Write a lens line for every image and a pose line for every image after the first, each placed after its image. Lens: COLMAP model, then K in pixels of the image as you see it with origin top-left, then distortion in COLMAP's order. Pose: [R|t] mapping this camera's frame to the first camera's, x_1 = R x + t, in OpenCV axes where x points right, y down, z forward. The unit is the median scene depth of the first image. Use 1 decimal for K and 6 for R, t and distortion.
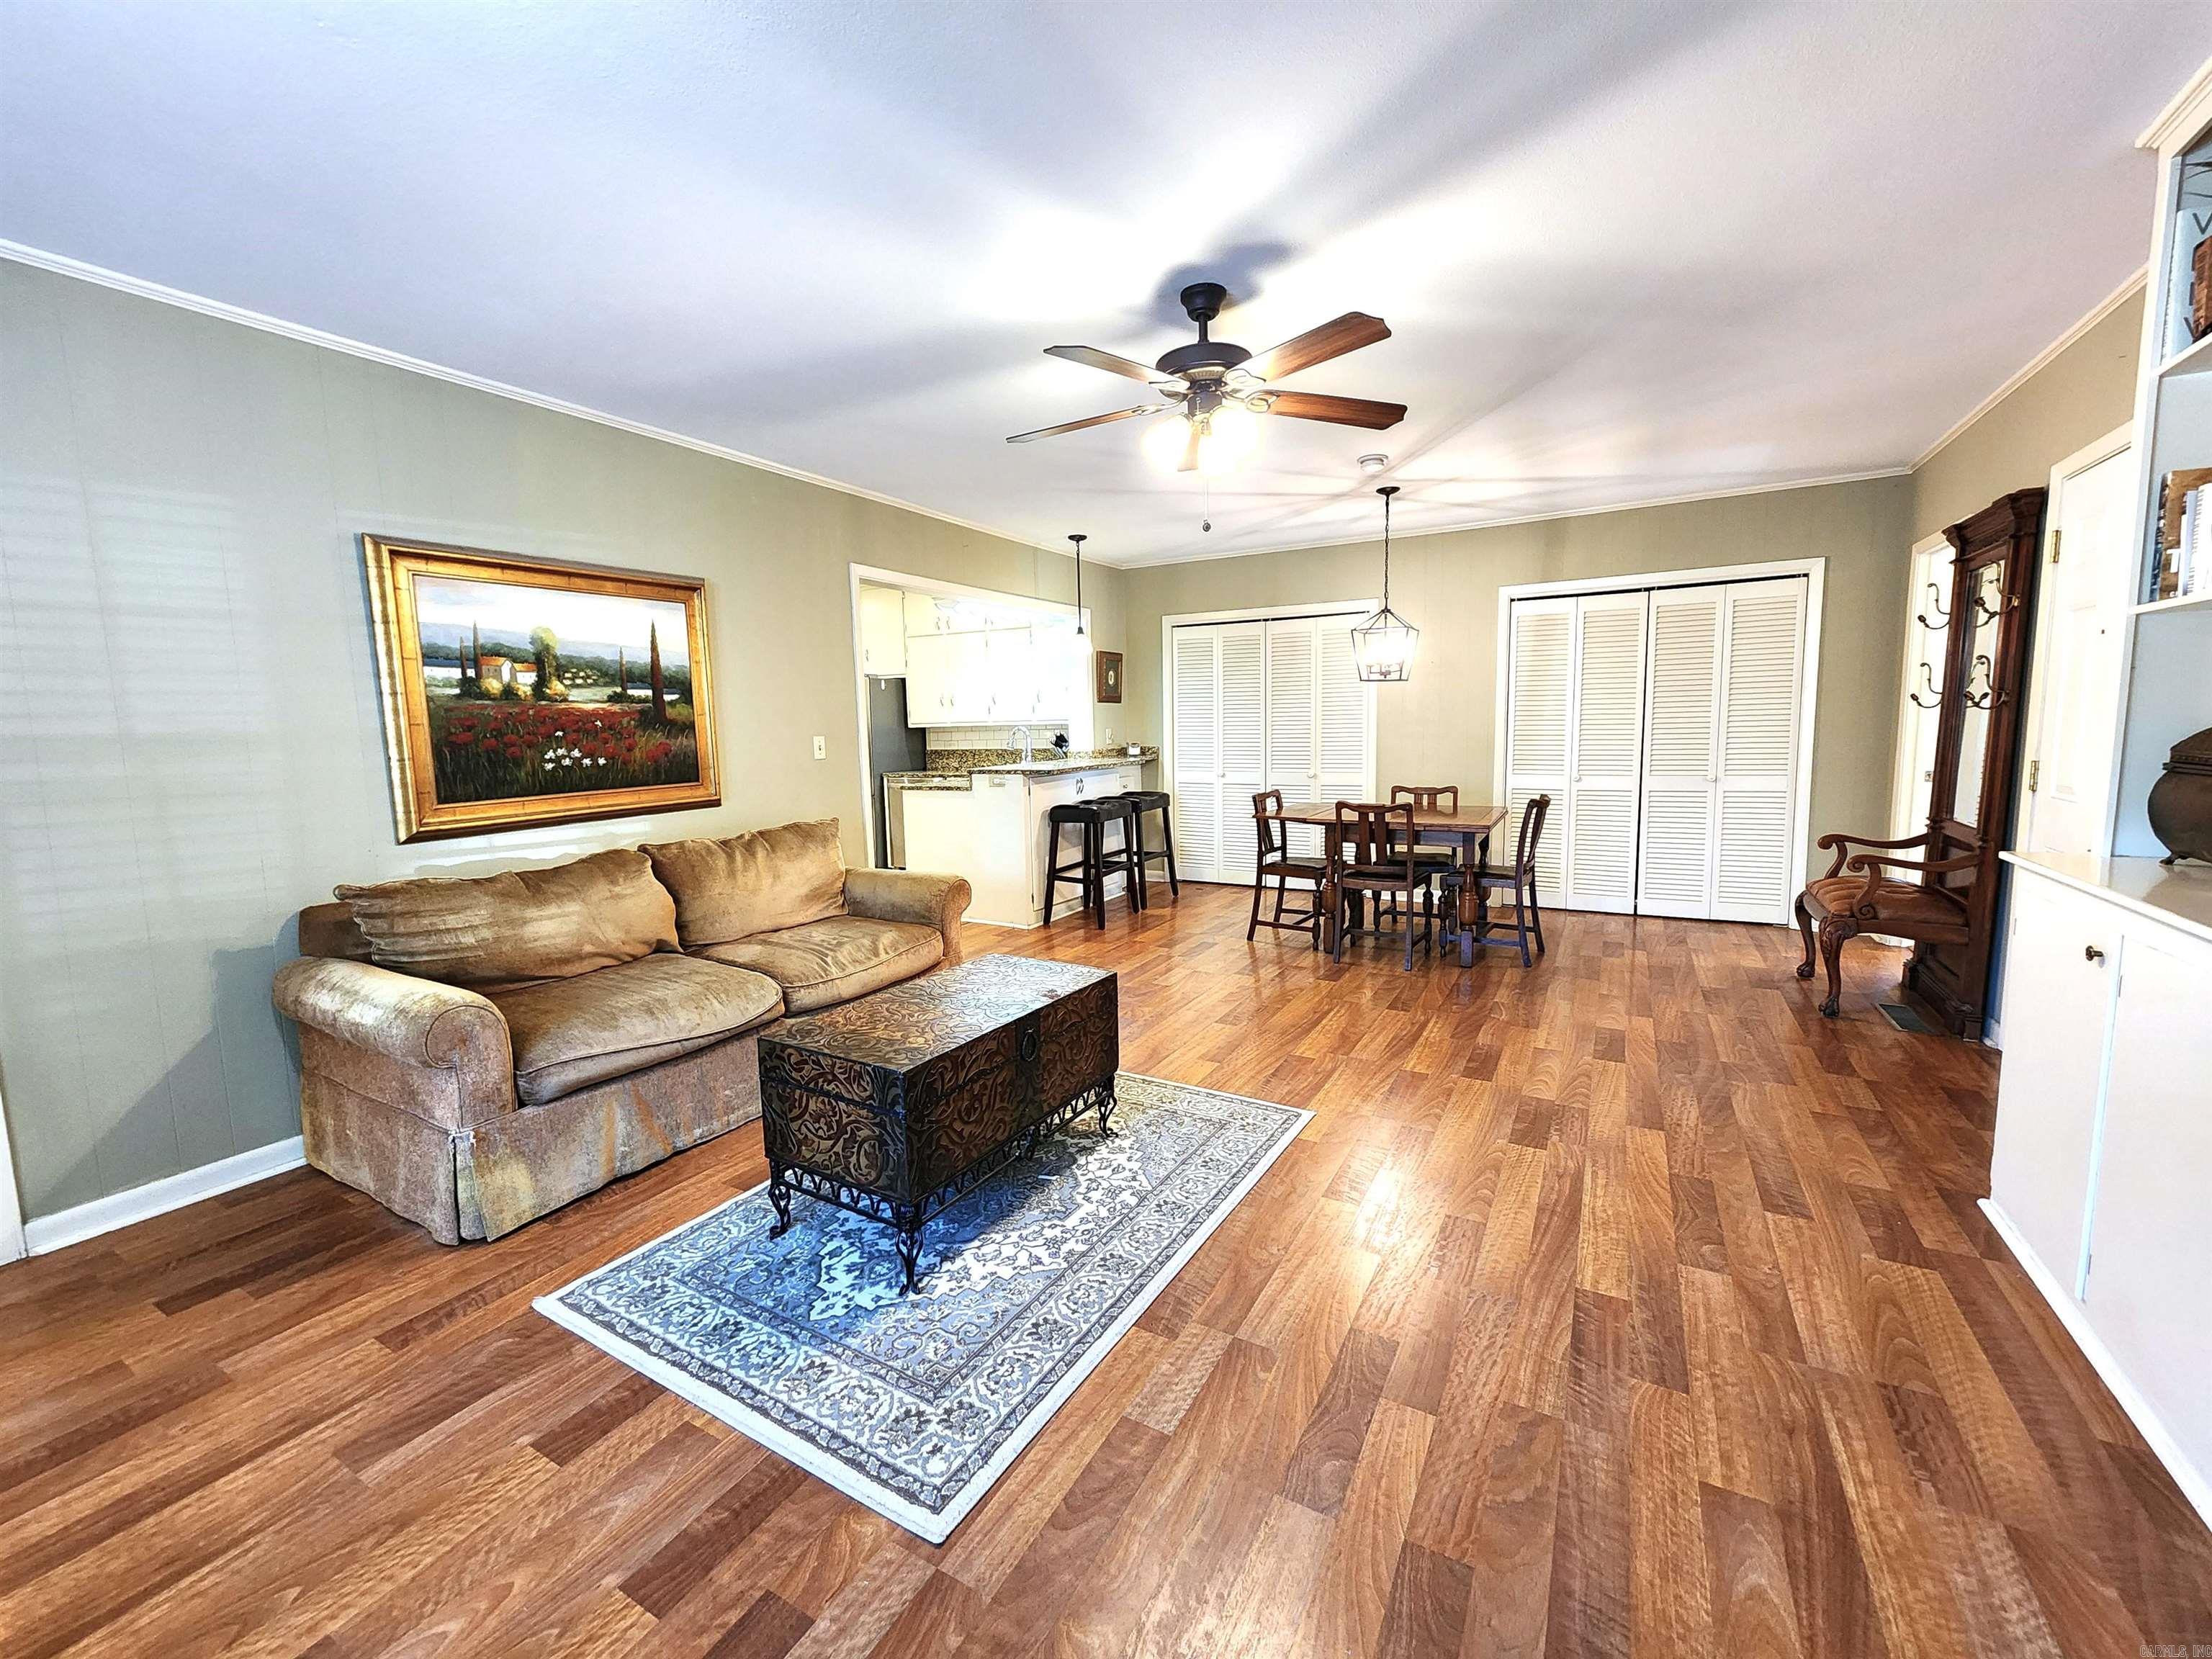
lens RADIAL K [[907.4, 0, 1088.8], [0, 907.4, 823.7], [0, 0, 1]] dist [-0.004045, -0.000054]
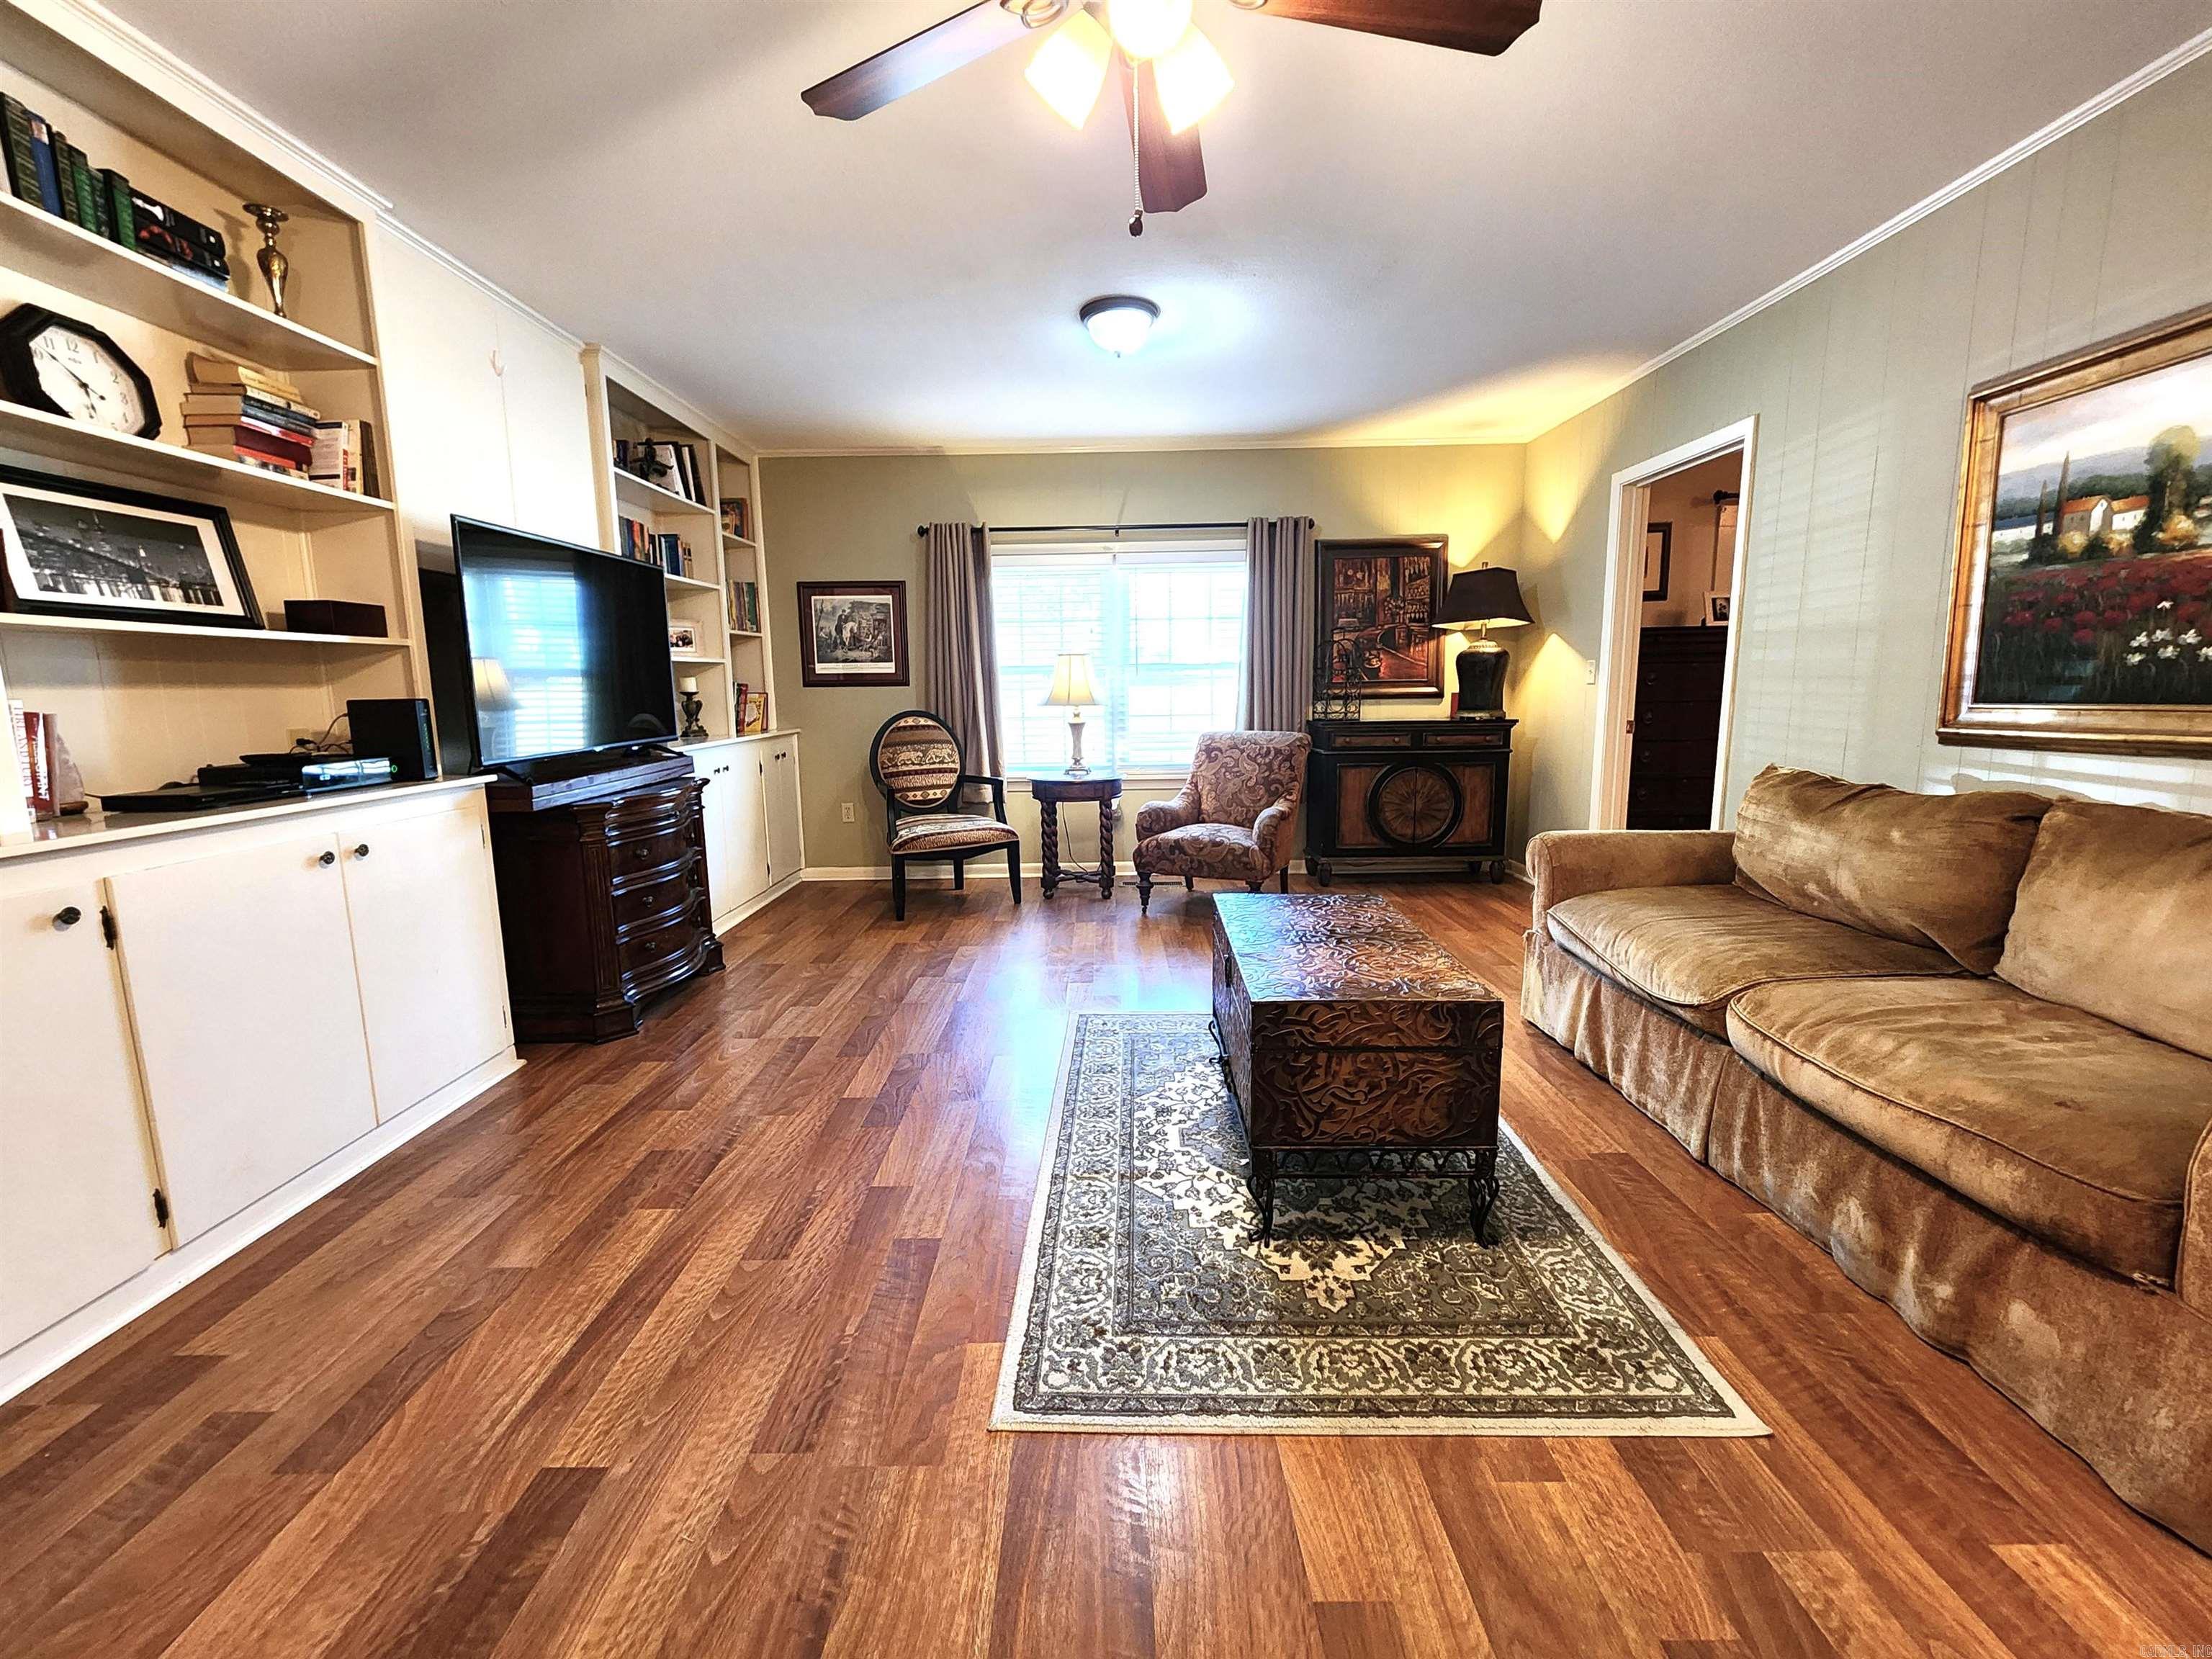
lens RADIAL K [[907.4, 0, 1088.8], [0, 907.4, 829.1], [0, 0, 1]] dist [-0.004045, -0.000054]
pose [[-0.870822, 0.113103, -0.478410, 0.220783], [-0.017068, 0.965631, 0.259355, -0.062370], [0.491301, 0.234018, -0.838963, 0.751570]]
